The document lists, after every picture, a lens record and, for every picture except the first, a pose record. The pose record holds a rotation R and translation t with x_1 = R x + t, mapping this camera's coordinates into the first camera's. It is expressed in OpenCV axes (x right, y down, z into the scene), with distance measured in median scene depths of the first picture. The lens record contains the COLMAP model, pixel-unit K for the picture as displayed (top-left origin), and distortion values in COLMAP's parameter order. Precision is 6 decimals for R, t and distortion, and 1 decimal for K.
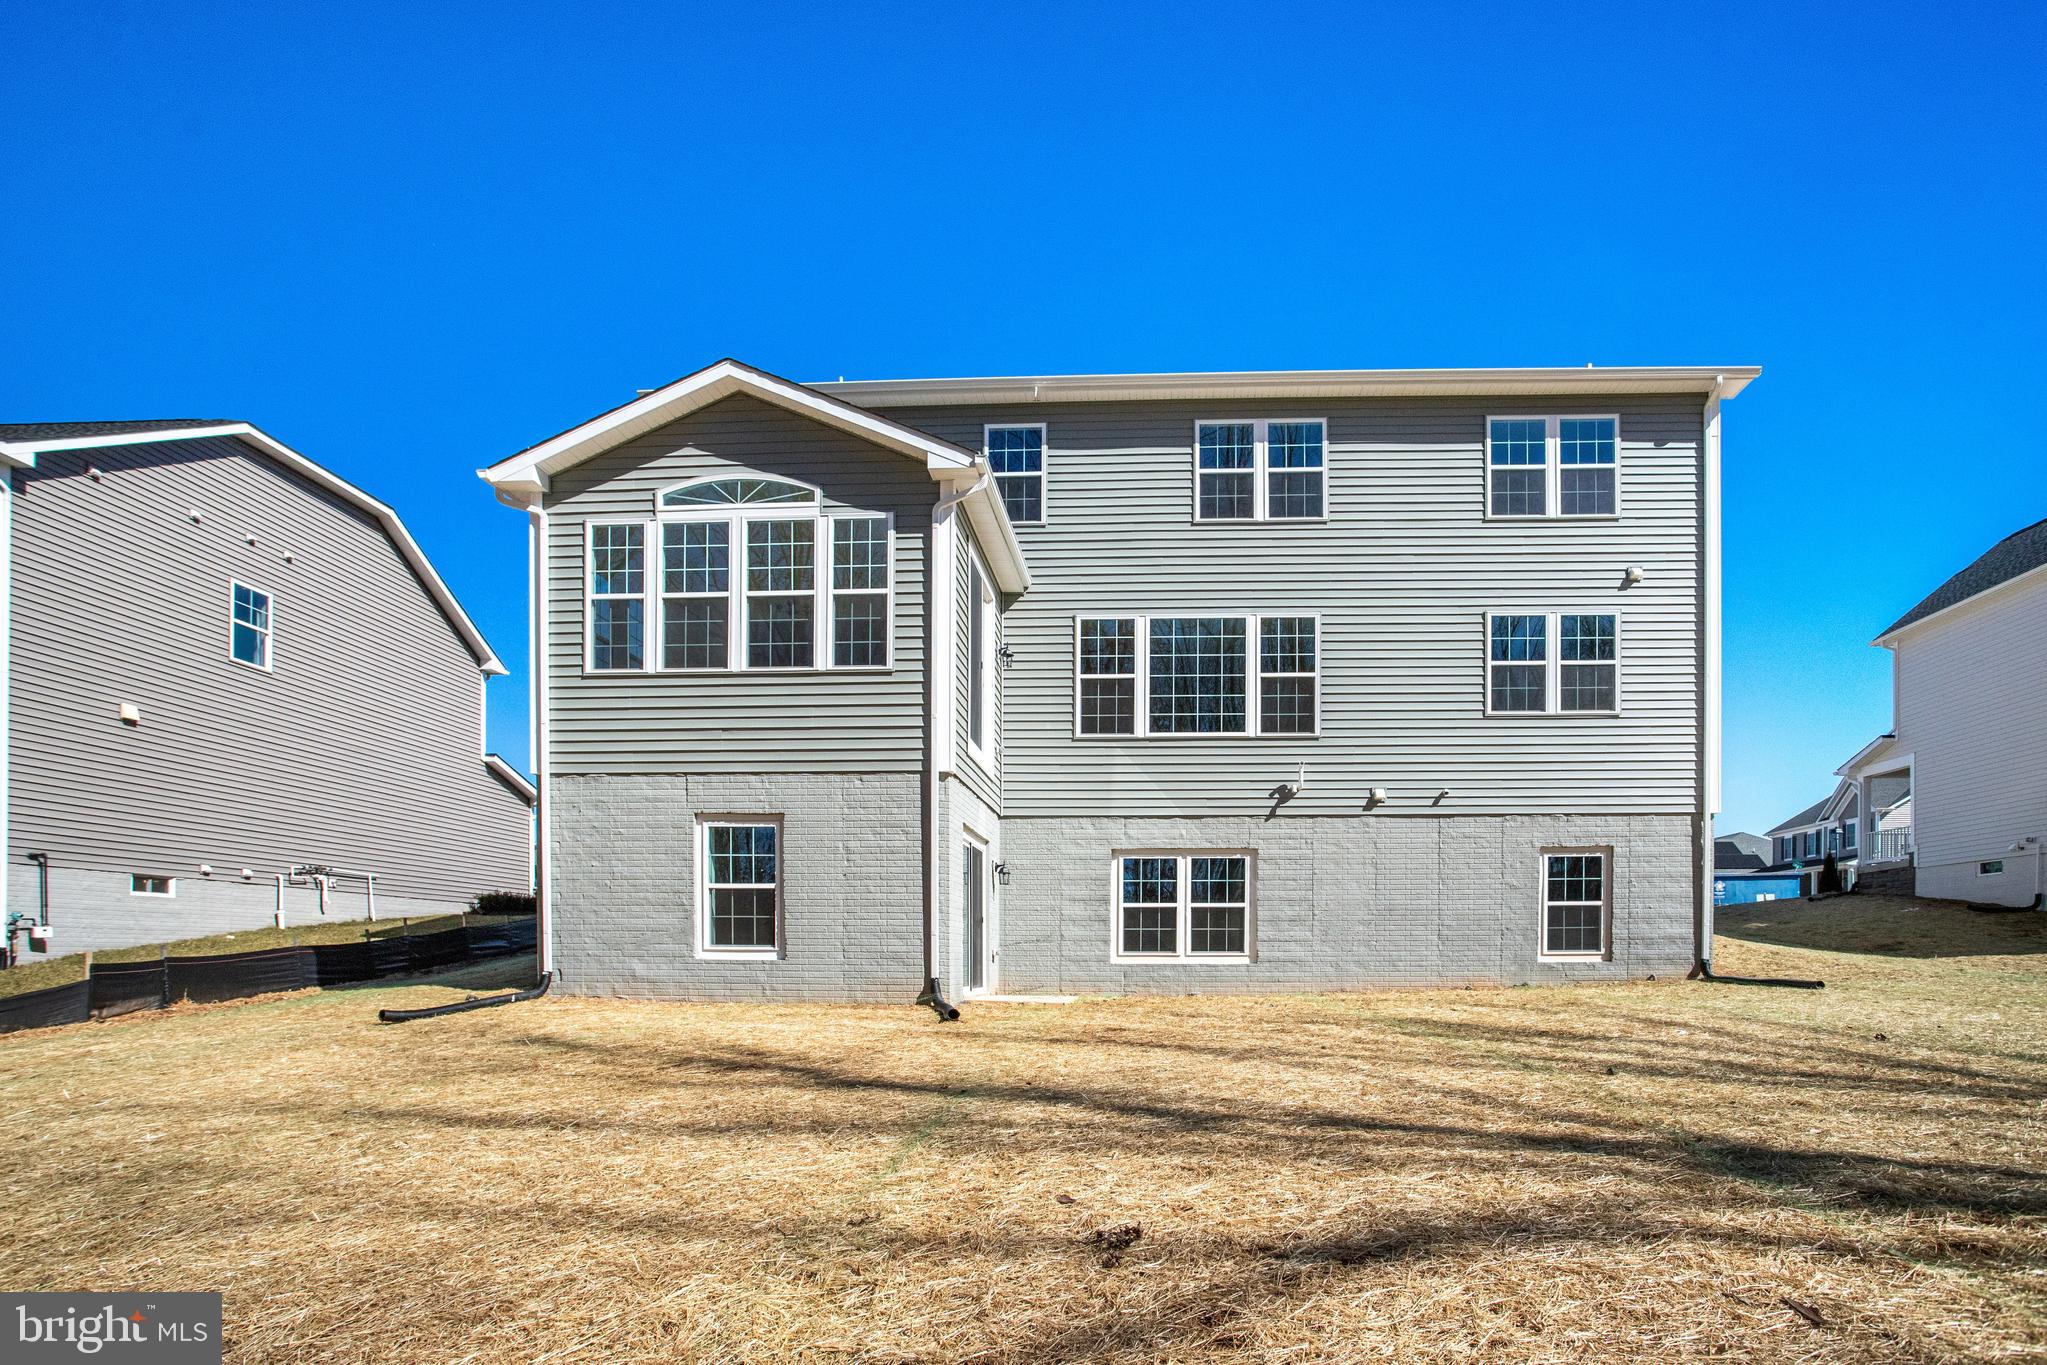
lens RADIAL K [[1086.8, 0, 1110.4], [0, 1086.8, 718.9], [0, 0, 1]] dist [-0.015104, 0.000295]
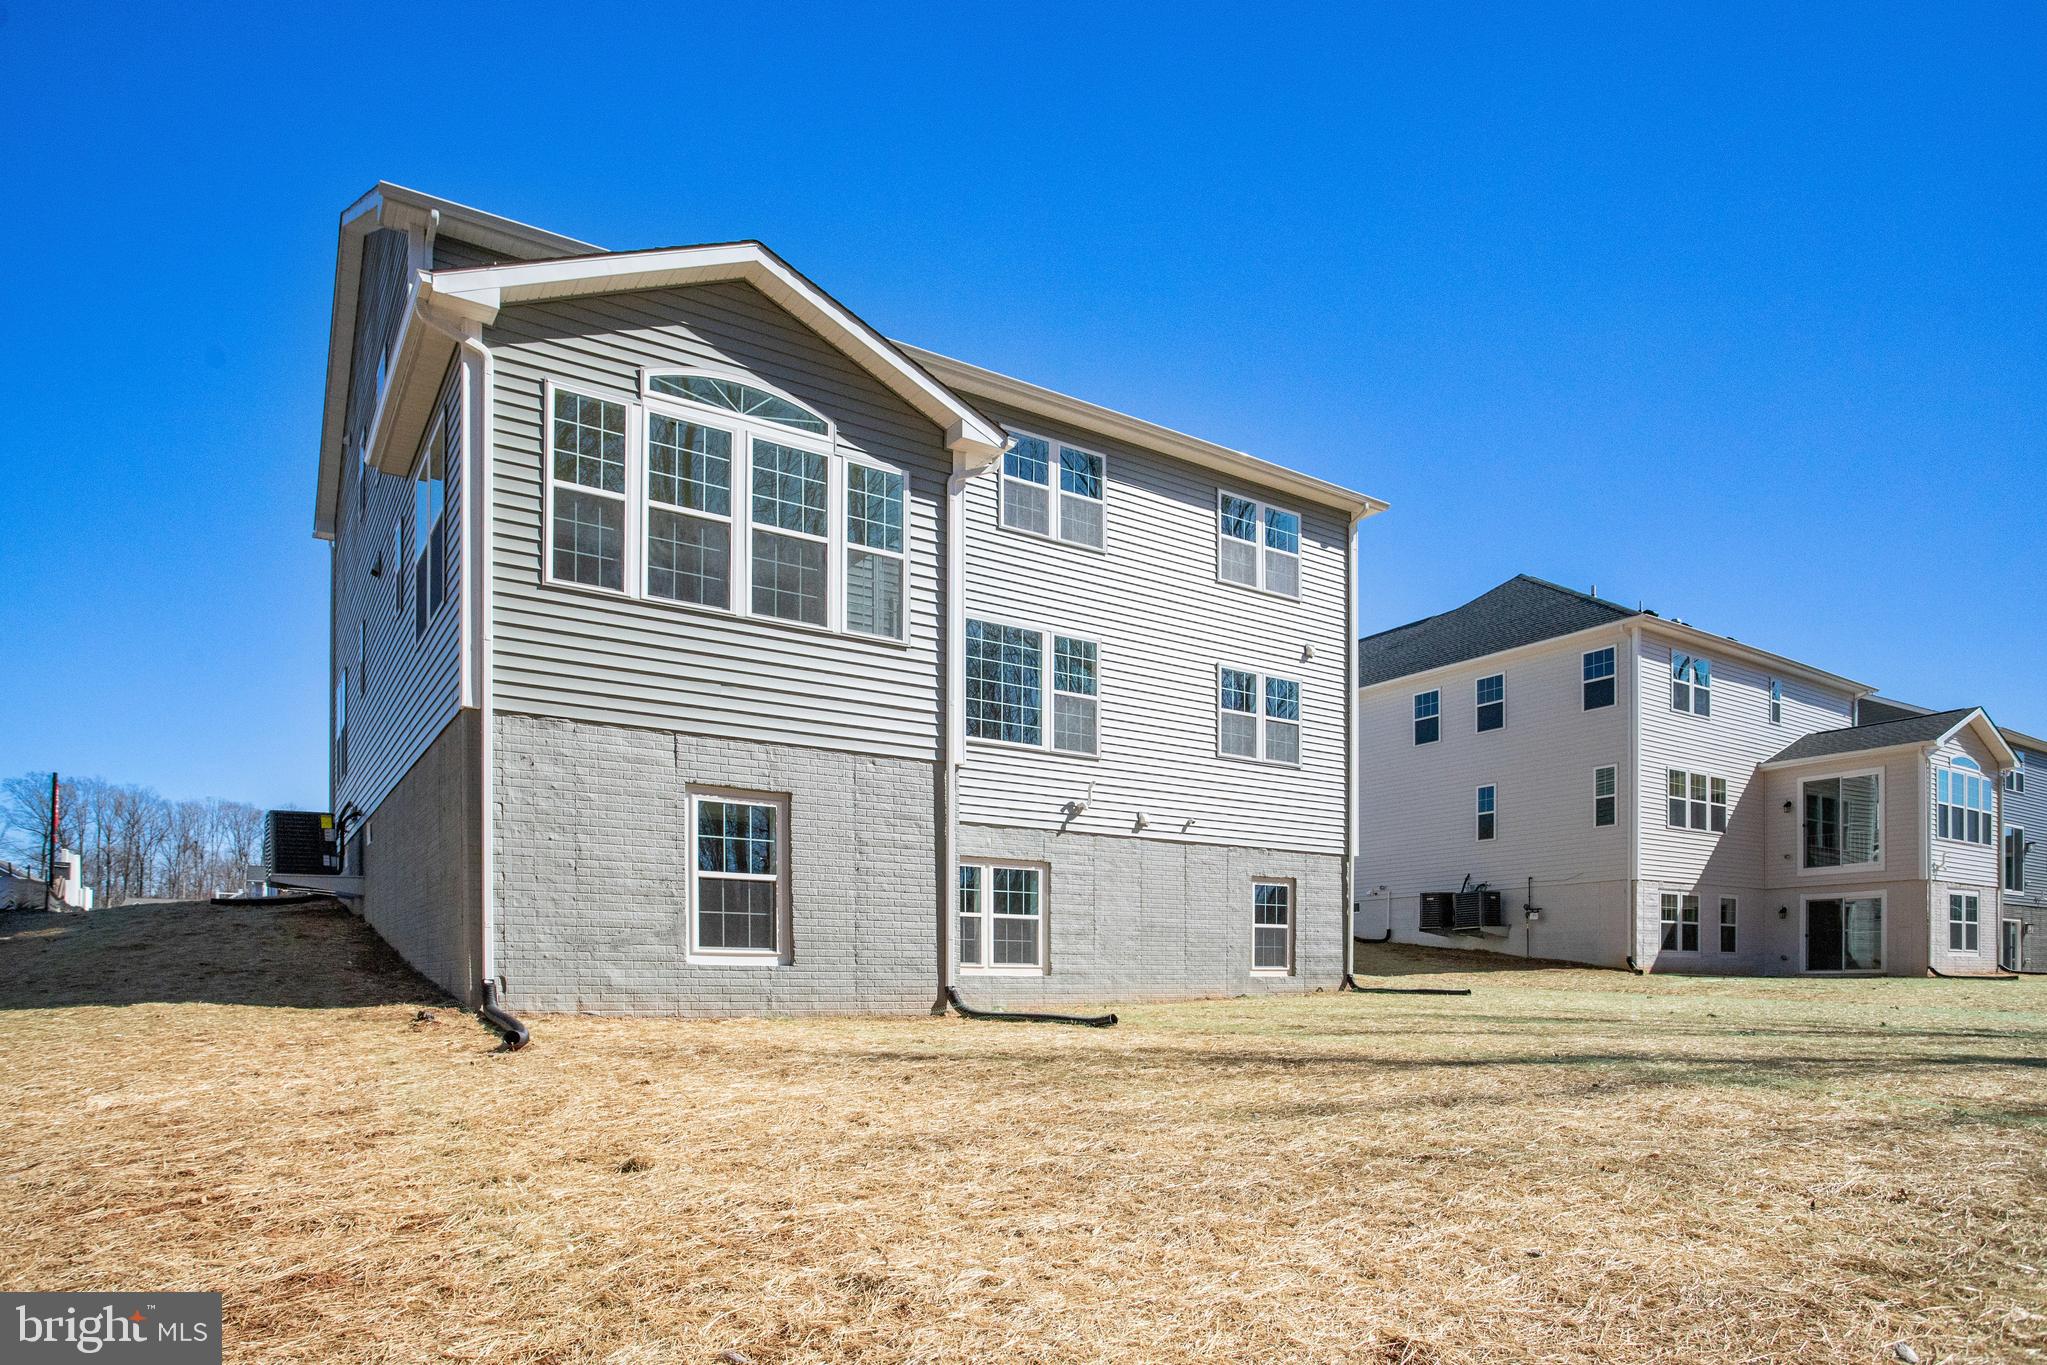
lens RADIAL K [[1215.1, 0, 1023.5], [0, 1215.1, 682.5], [0, 0, 1]] dist [0.001650, 0.000292]
pose [[0.803768, 0.143661, 0.577338, -0.579176], [-0.127964, 0.989441, -0.068054, 0.034755], [-0.581019, -0.019179, 0.813664, 0.097396]]
